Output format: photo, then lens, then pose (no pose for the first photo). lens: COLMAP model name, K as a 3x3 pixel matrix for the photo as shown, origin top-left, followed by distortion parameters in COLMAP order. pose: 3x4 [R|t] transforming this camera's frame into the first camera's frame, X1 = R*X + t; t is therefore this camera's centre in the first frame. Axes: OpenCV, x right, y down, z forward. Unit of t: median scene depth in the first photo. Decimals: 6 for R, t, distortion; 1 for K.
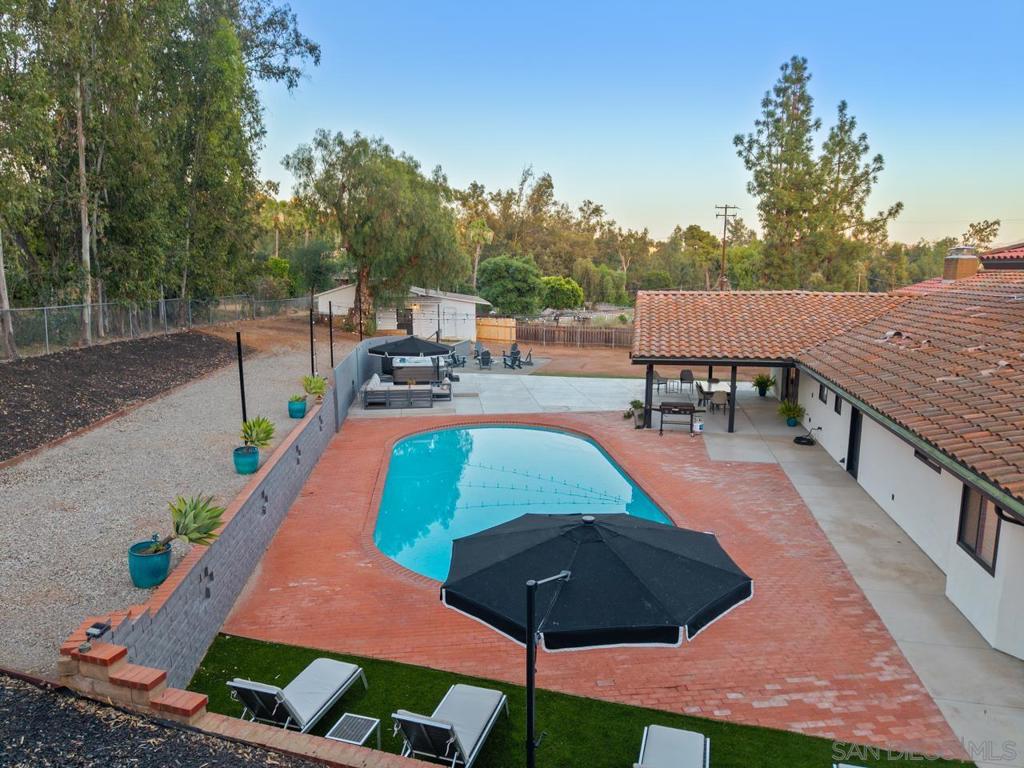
lens RADIAL K [[725.9, 0, 512.0], [0, 725.9, 384.0], [0, 0, 1]] dist [0.037299, -0.049129]
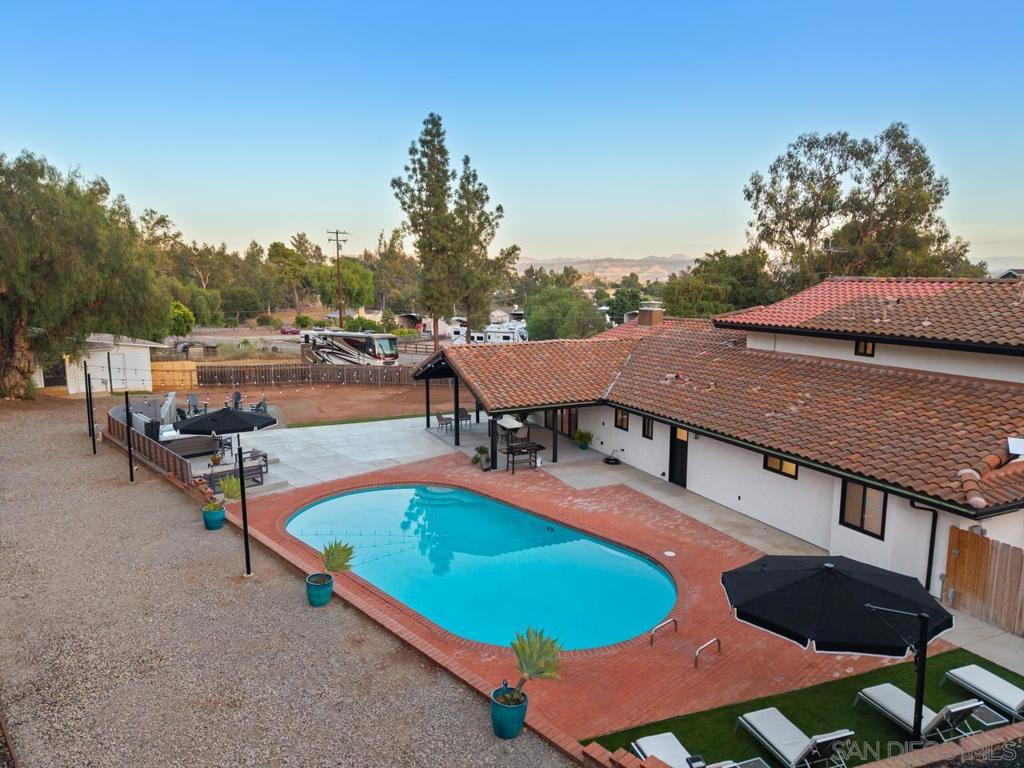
lens RADIAL K [[725.9, 0, 512.0], [0, 725.9, 384.0], [0, 0, 1]] dist [0.037299, -0.049129]
pose [[0.789593, -0.090717, 0.606889, -0.237278], [0.090736, 0.995400, 0.030739, -0.053272], [-0.606886, 0.030795, 0.794192, 0.039806]]
